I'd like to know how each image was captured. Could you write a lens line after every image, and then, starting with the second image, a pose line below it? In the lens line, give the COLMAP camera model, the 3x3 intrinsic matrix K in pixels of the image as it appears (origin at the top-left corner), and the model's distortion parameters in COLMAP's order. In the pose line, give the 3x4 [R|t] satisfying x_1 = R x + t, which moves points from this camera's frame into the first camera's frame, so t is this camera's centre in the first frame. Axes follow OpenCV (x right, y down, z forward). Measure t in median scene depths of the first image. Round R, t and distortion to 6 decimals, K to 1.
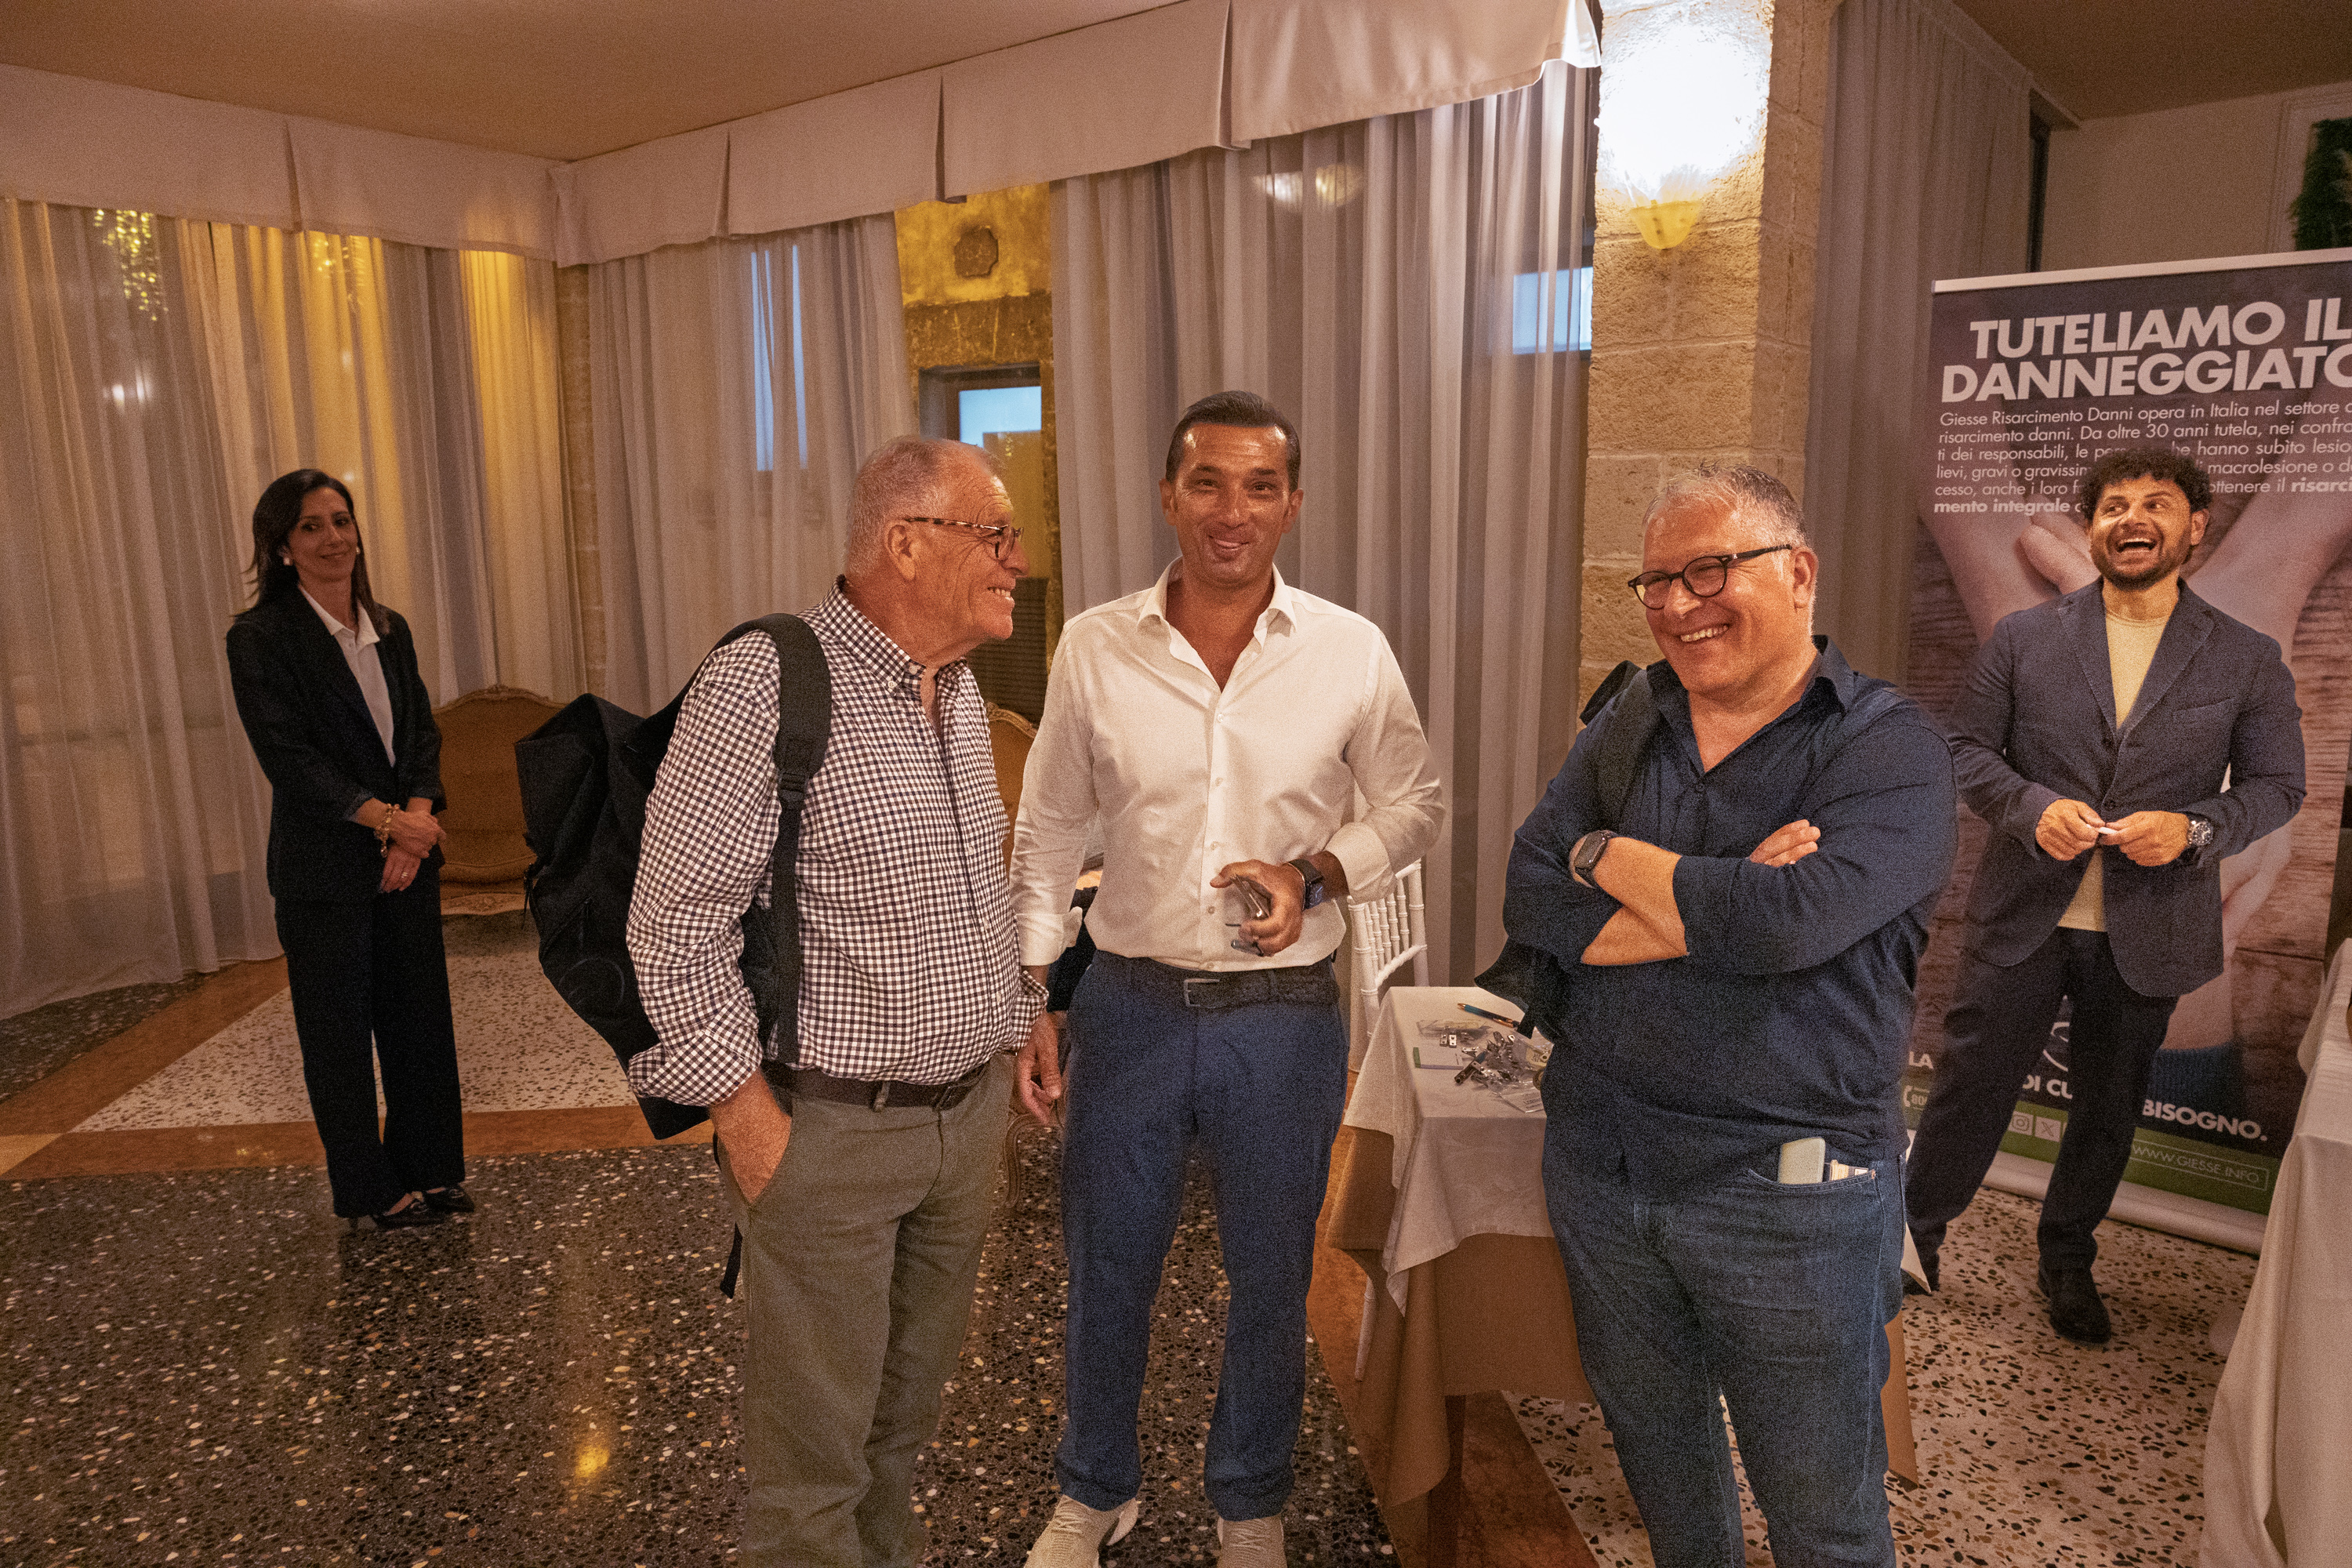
lens RADIAL K [[1586.5, 0, 1197.9], [0, 1586.5, 790.1], [0, 0, 1]] dist [0.003385, 0.002092]
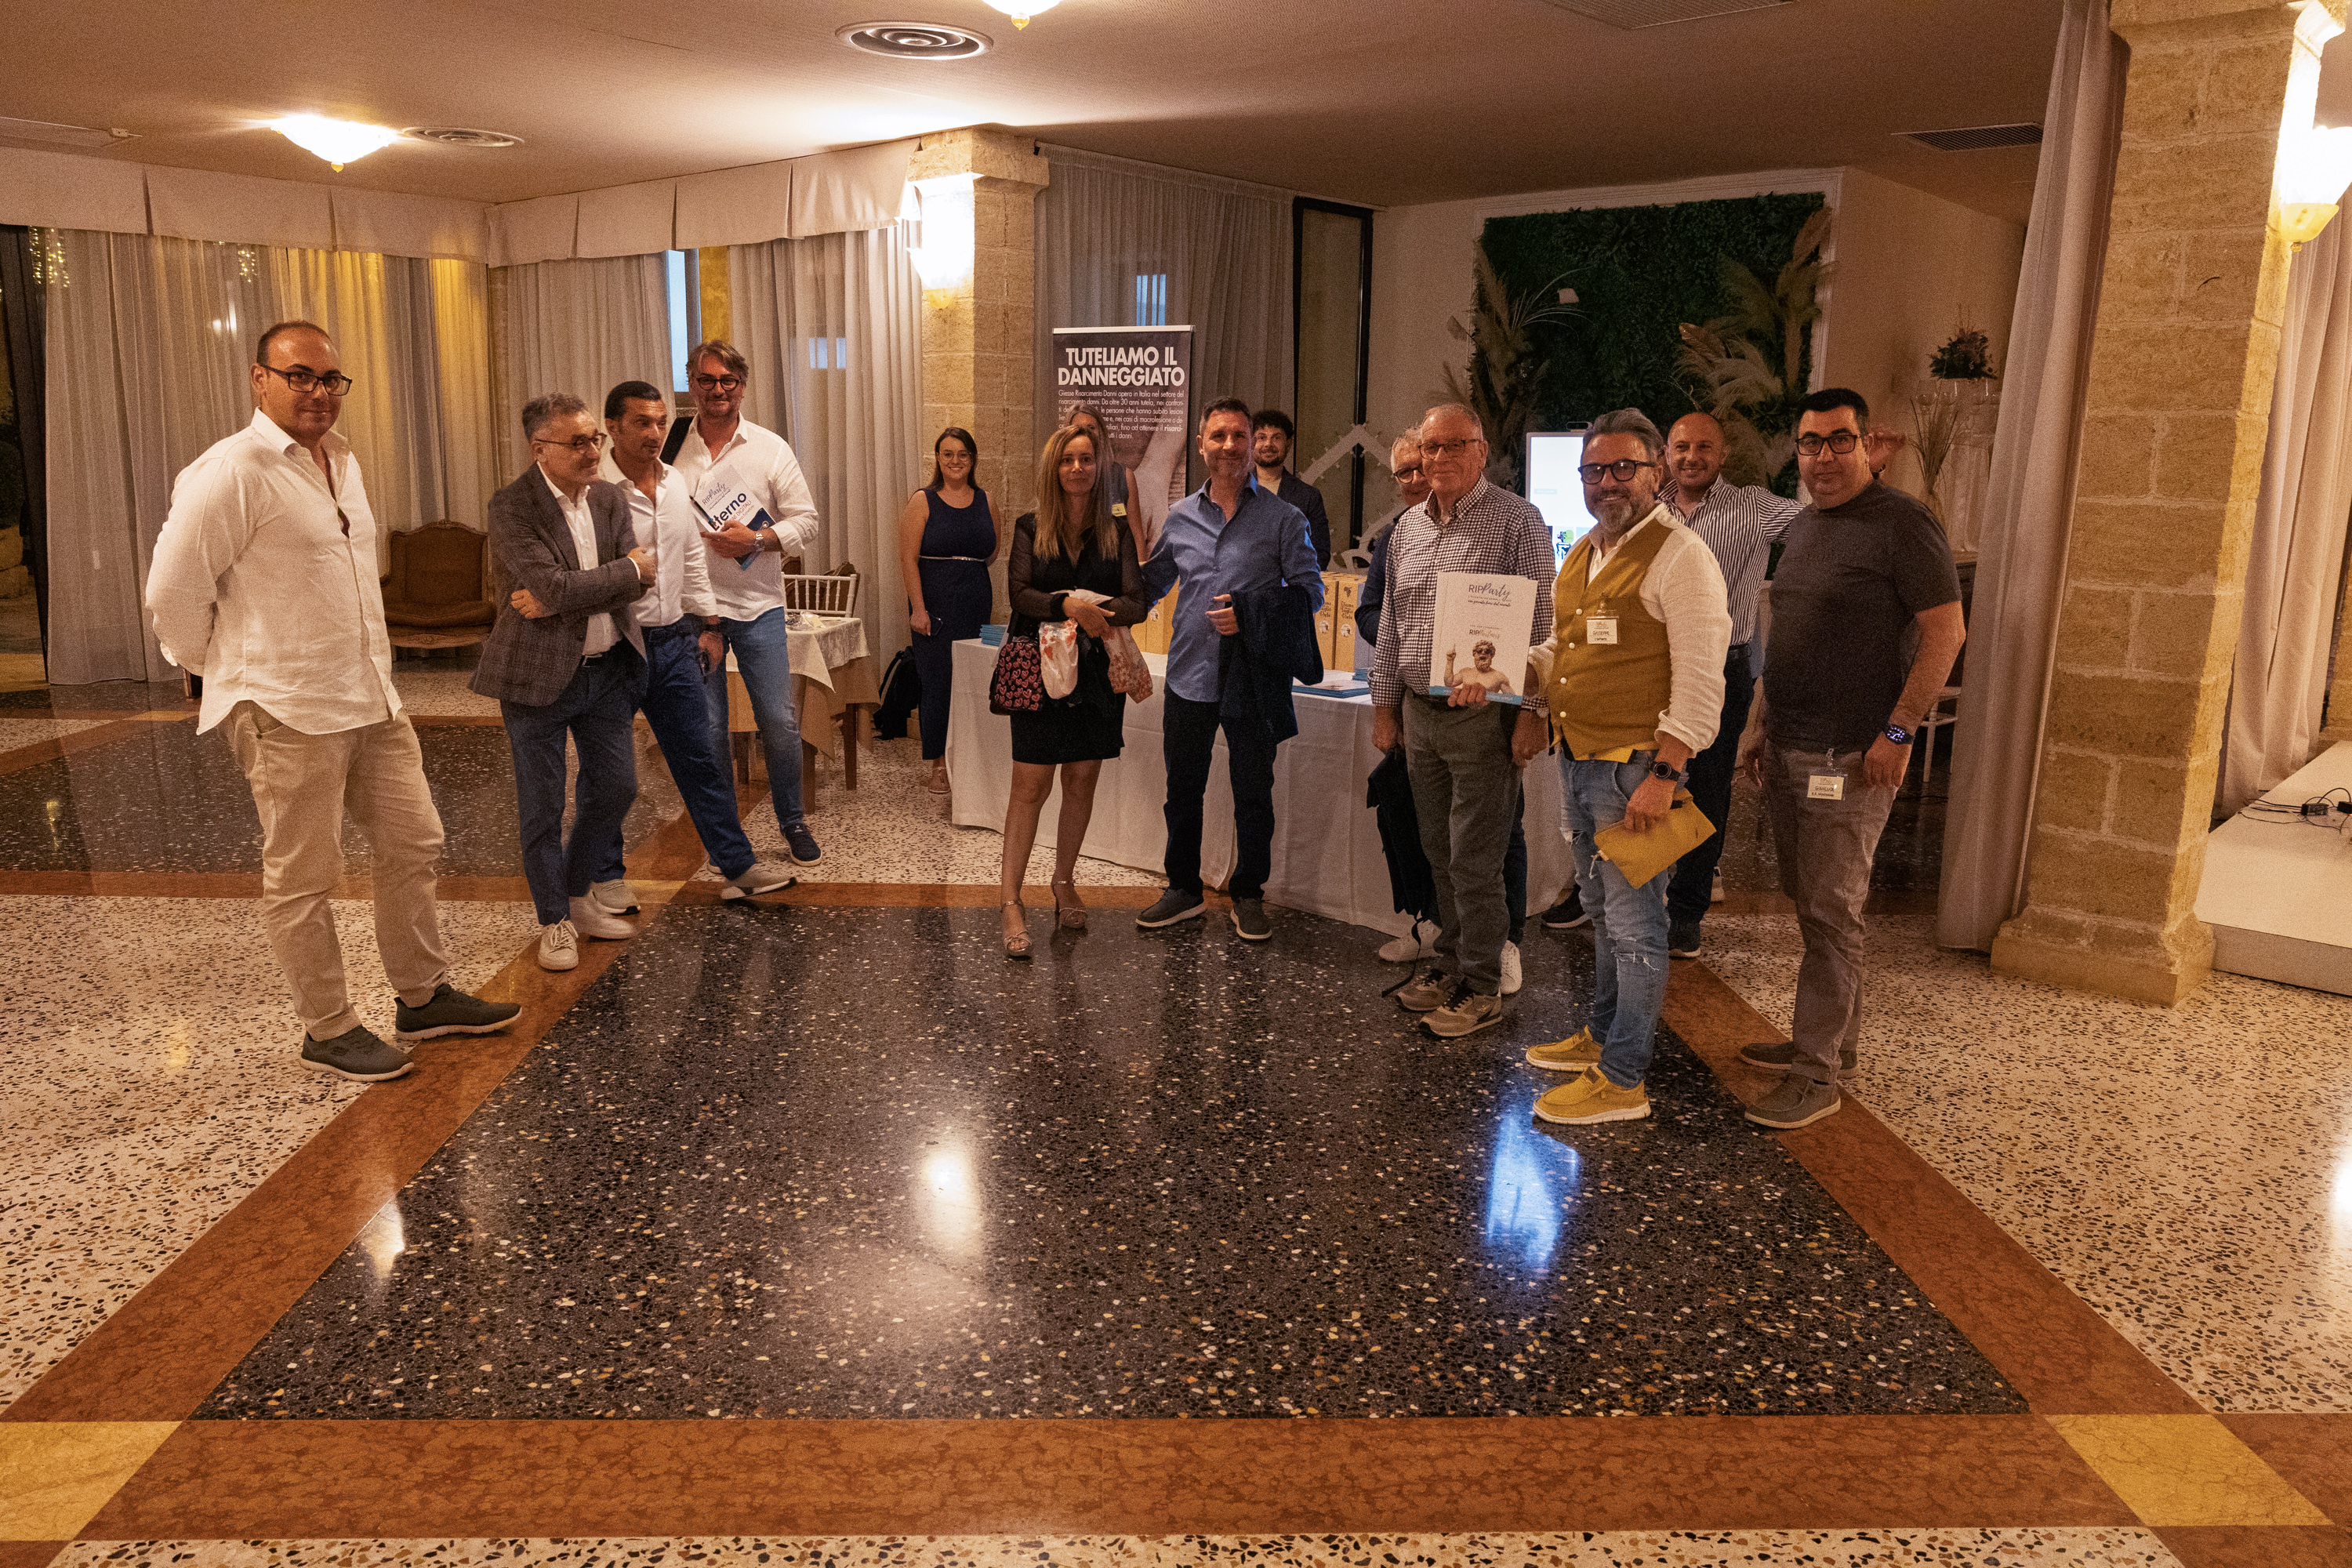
lens RADIAL K [[1648.4, 0, 1167.0], [0, 1648.4, 766.5], [0, 0, 1]] dist [-0.020728, 0.021261]
pose [[0.997513, 0.044342, -0.054780, 0.750511], [-0.042990, 0.998747, 0.025622, 0.207242], [0.055847, -0.023203, 0.998170, -1.218960]]
